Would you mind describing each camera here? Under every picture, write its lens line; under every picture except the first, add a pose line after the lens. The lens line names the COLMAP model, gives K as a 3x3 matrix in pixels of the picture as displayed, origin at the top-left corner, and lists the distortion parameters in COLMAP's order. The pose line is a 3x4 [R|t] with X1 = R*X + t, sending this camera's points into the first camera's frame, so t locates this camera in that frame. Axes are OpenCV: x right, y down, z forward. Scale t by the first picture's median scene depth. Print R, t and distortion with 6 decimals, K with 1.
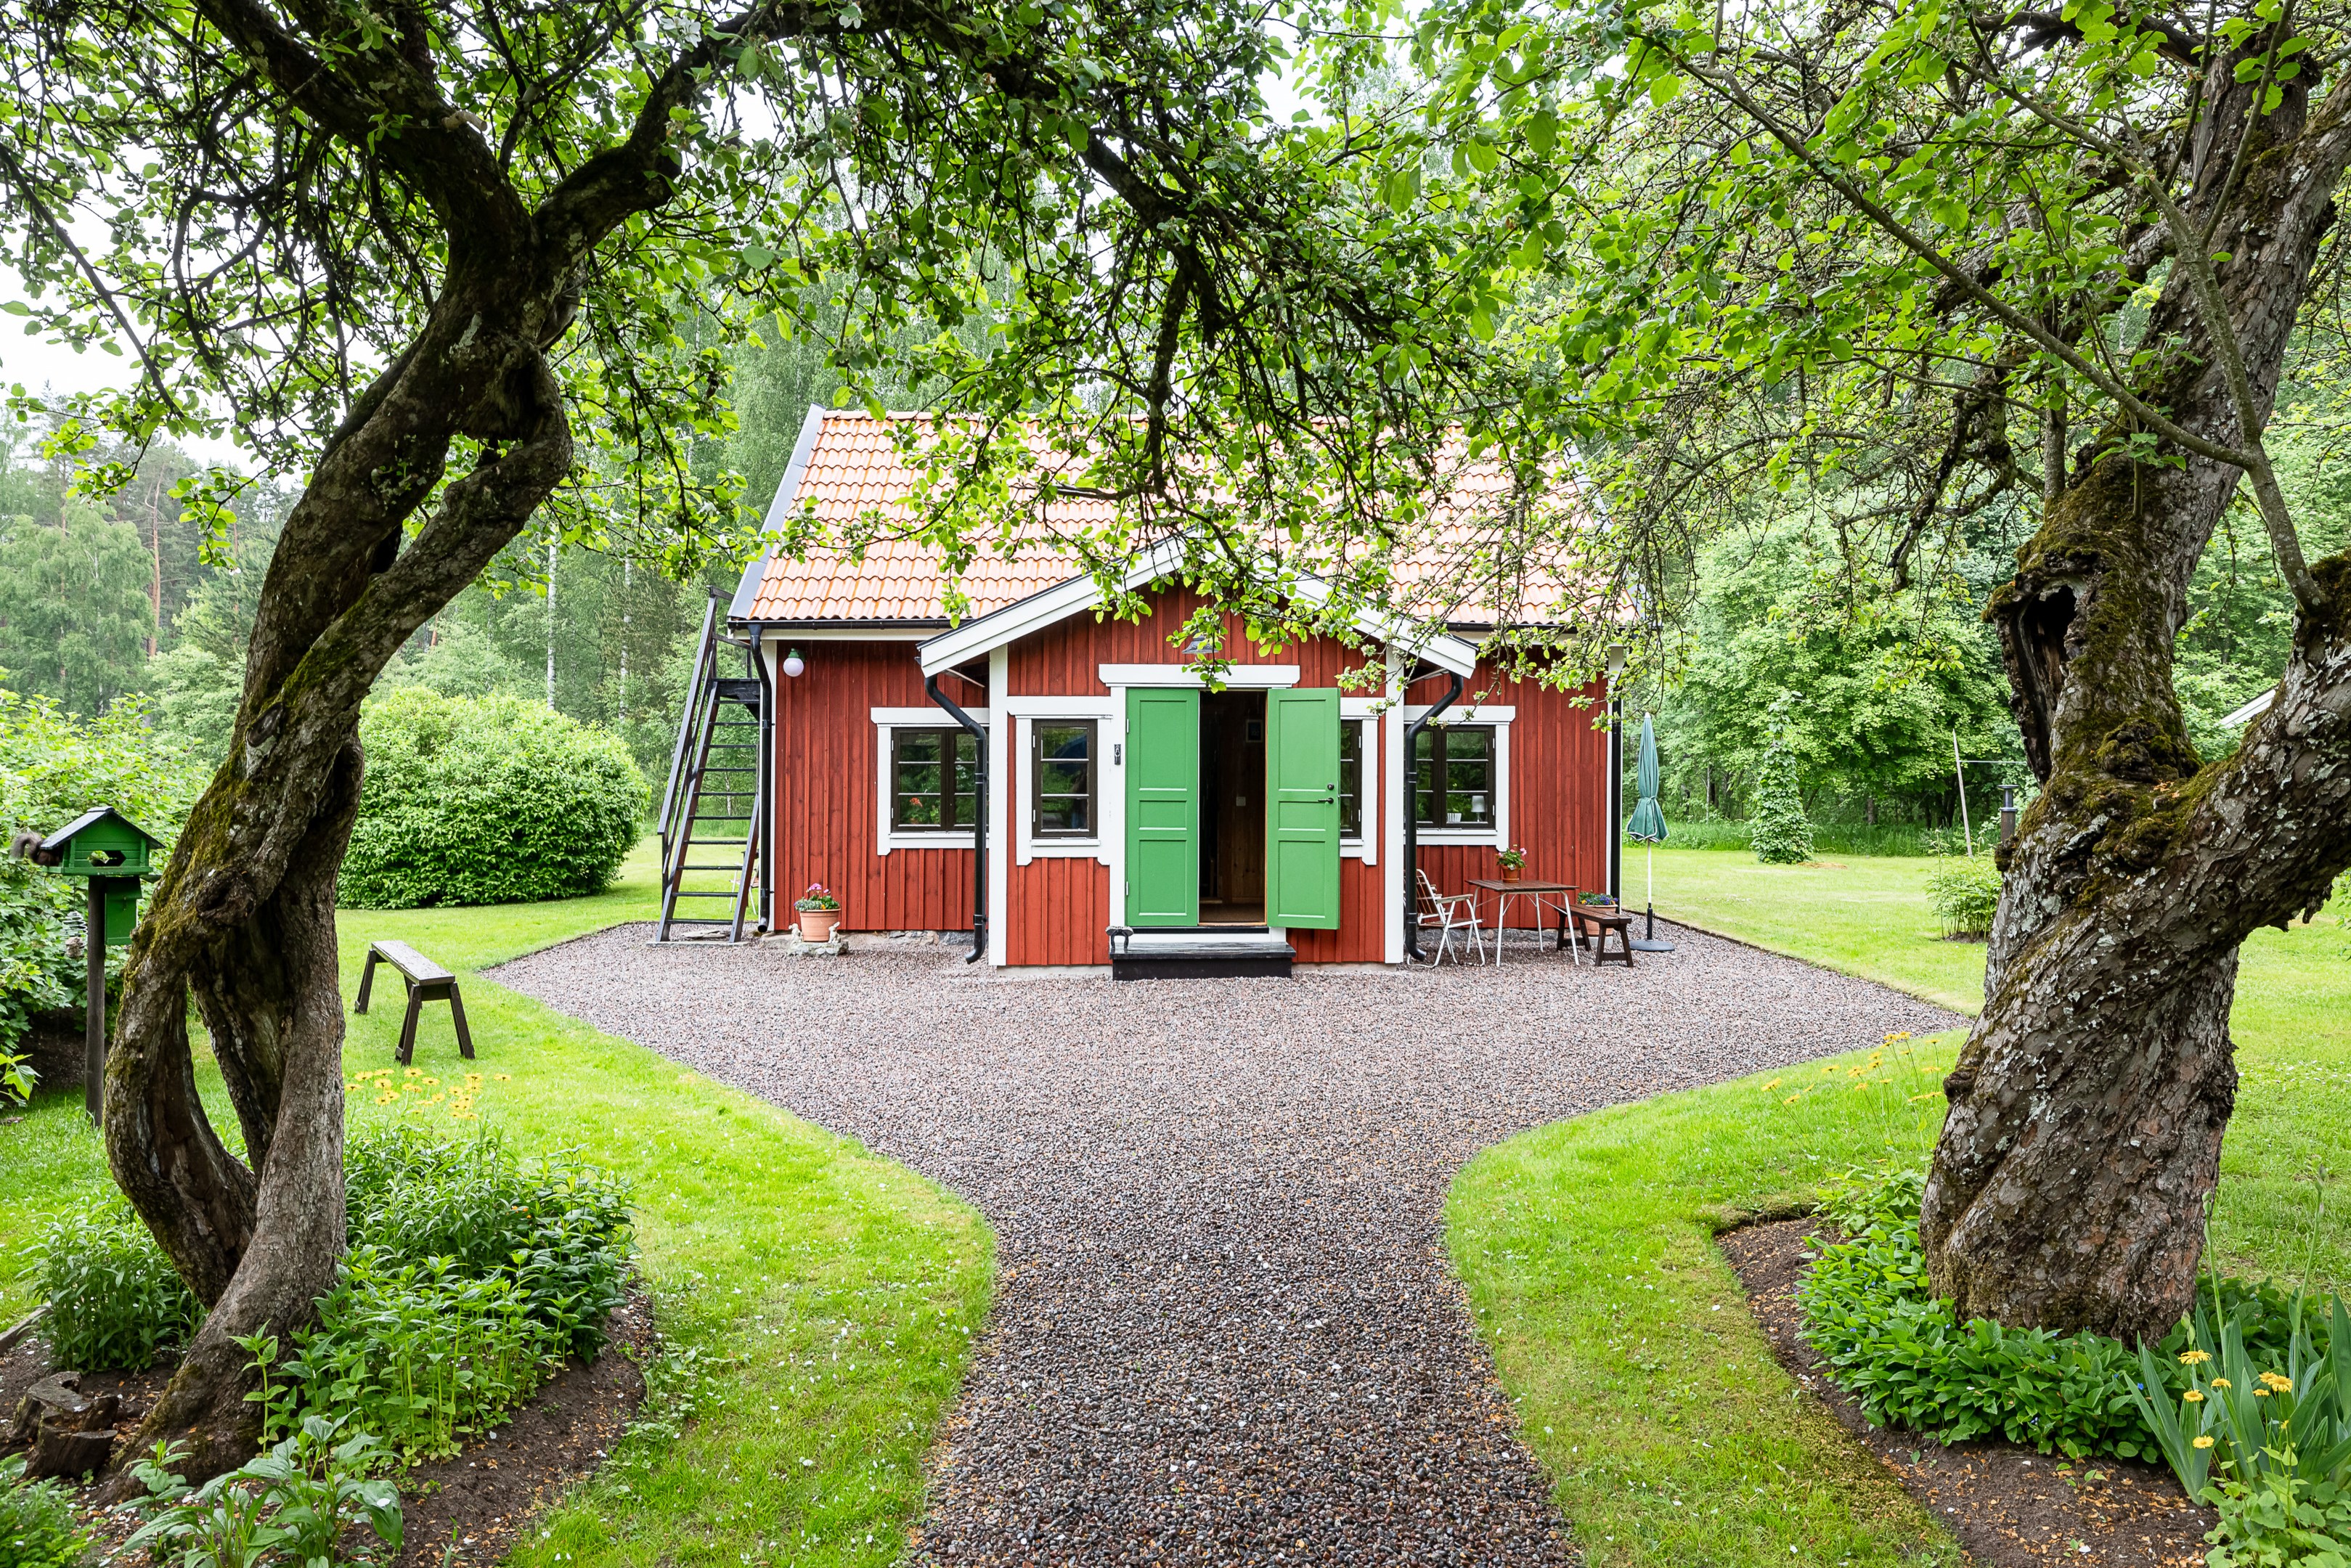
lens RADIAL K [[1485.6, 0, 1175.5], [0, 1485.6, 784.0], [0, 0, 1]] dist [-0.000391, -0.000067]
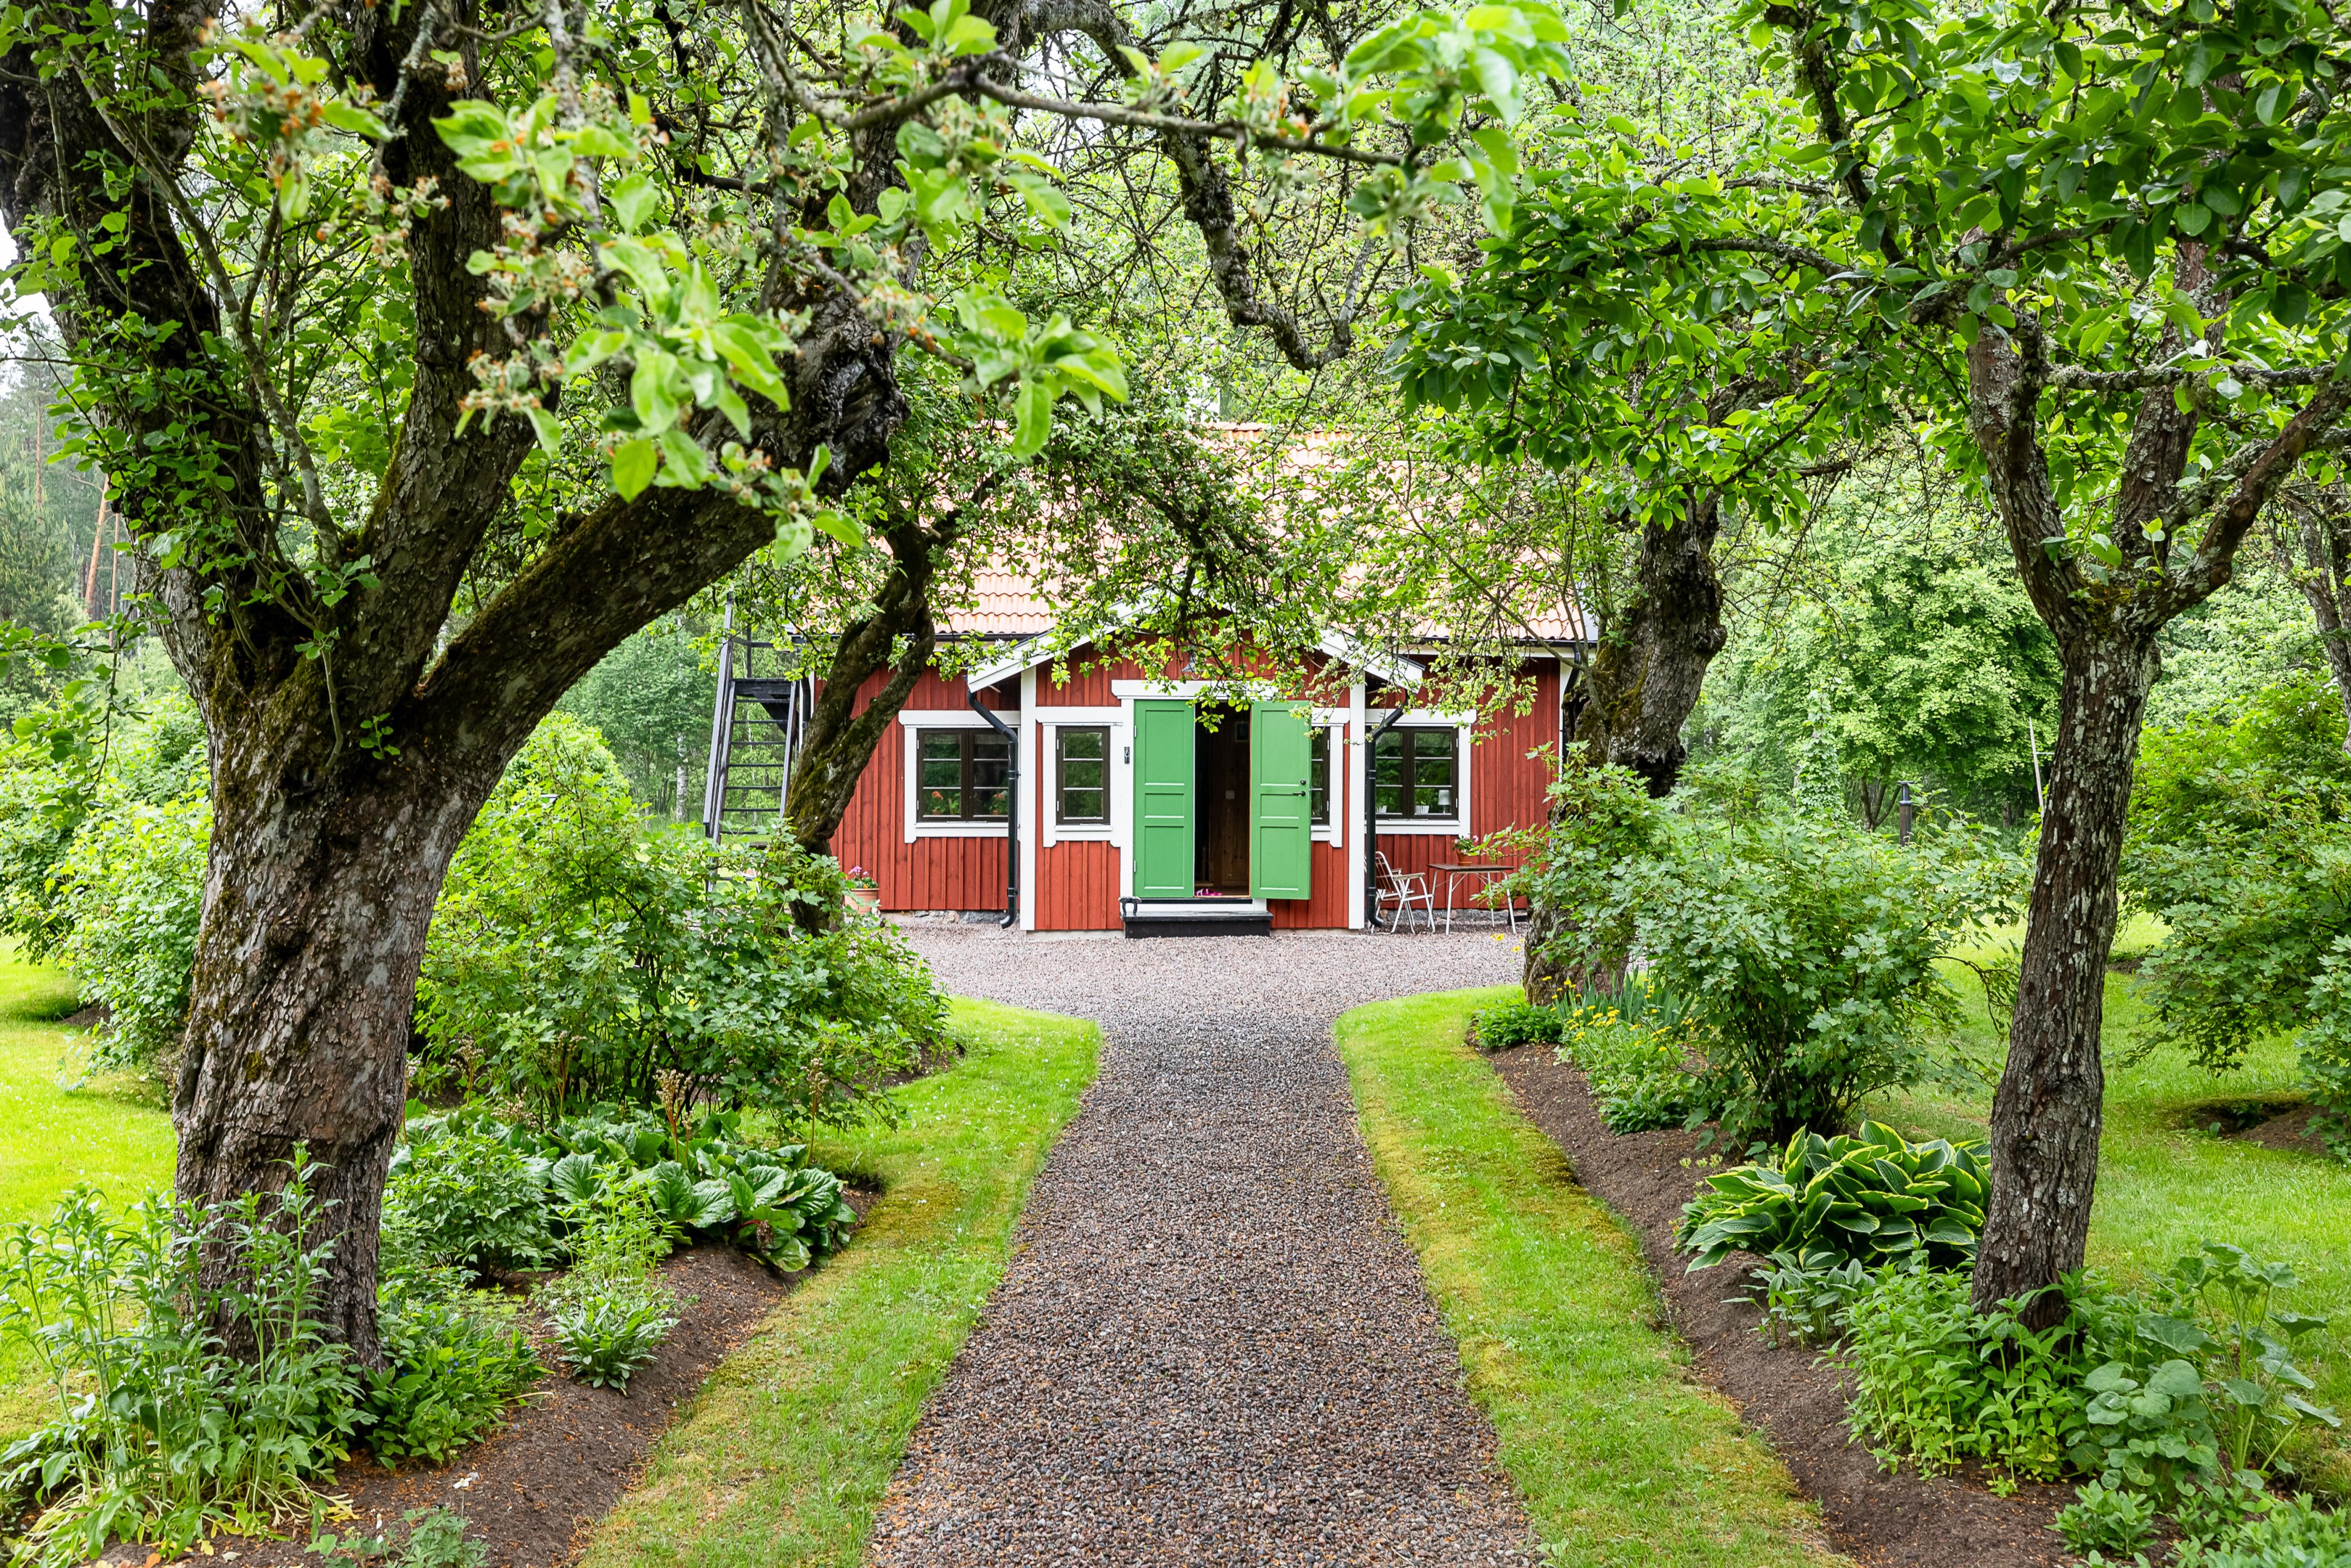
lens RADIAL K [[2367.6, 0, 1175.5], [0, 2367.6, 784.0], [0, 0, 1]] dist [0.000668, 0.000125]
pose [[0.999845, 0.001041, 0.017547, -0.032960], [-0.001110, 0.999992, 0.003933, -0.004047], [-0.017543, -0.003952, 0.999838, -0.909892]]
